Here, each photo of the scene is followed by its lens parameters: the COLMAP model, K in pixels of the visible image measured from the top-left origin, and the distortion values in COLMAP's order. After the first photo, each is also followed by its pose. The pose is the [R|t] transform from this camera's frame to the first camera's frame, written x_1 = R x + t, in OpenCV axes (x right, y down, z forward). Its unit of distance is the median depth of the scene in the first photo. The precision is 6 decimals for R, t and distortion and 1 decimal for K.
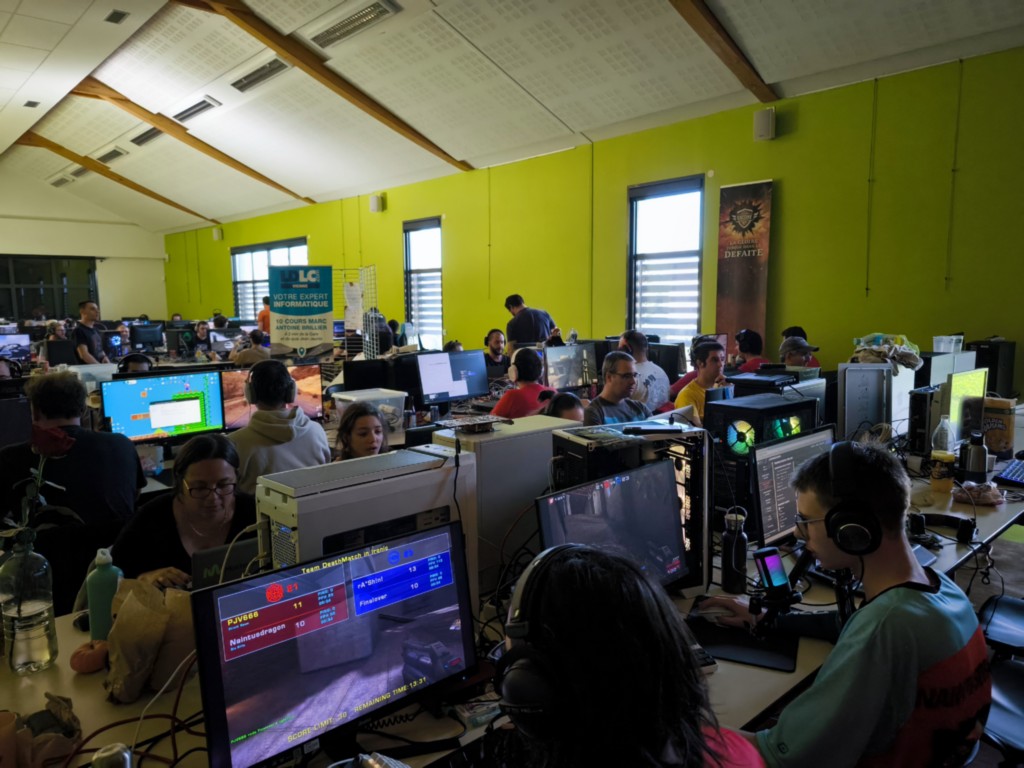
lens RADIAL K [[713.8, 0, 526.5], [0, 713.8, 385.3], [0, 0, 1]] dist [0.025952, -0.061811]
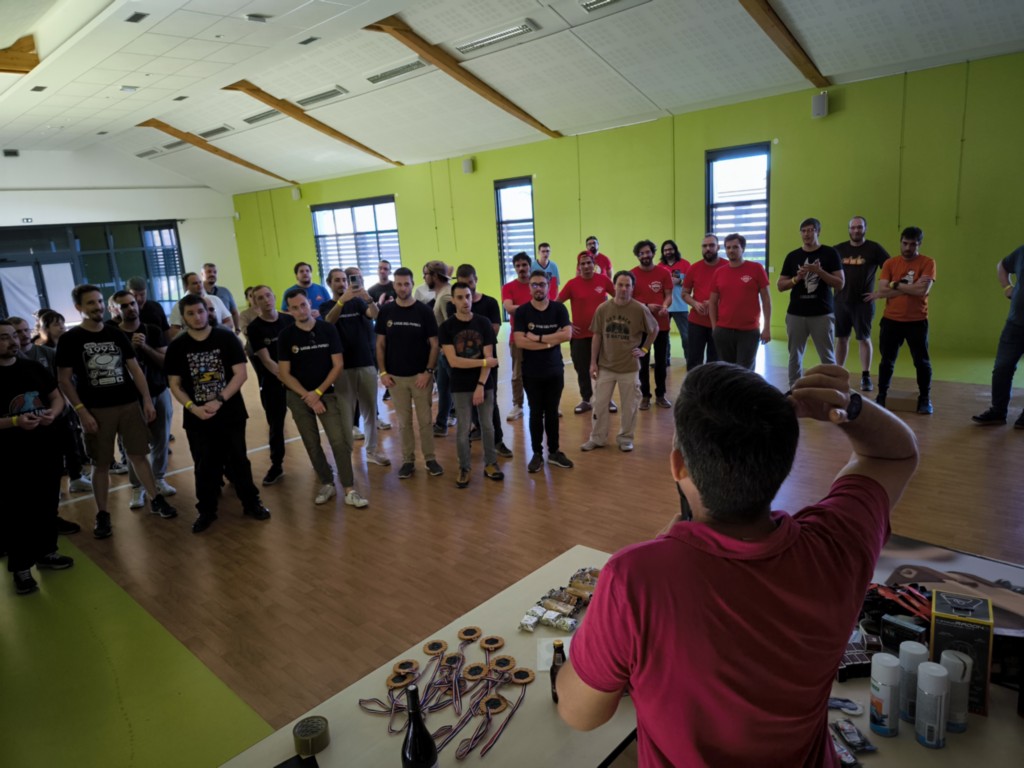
lens RADIAL K [[714.4, 0, 512.0], [0, 714.4, 384.0], [0, 0, 1]] dist [0.031168, -0.072114]
pose [[0.998064, -0.061765, 0.007329, -0.175512], [0.060734, 0.993195, 0.099375, -0.007317], [-0.013417, -0.098738, 0.995023, -0.233822]]
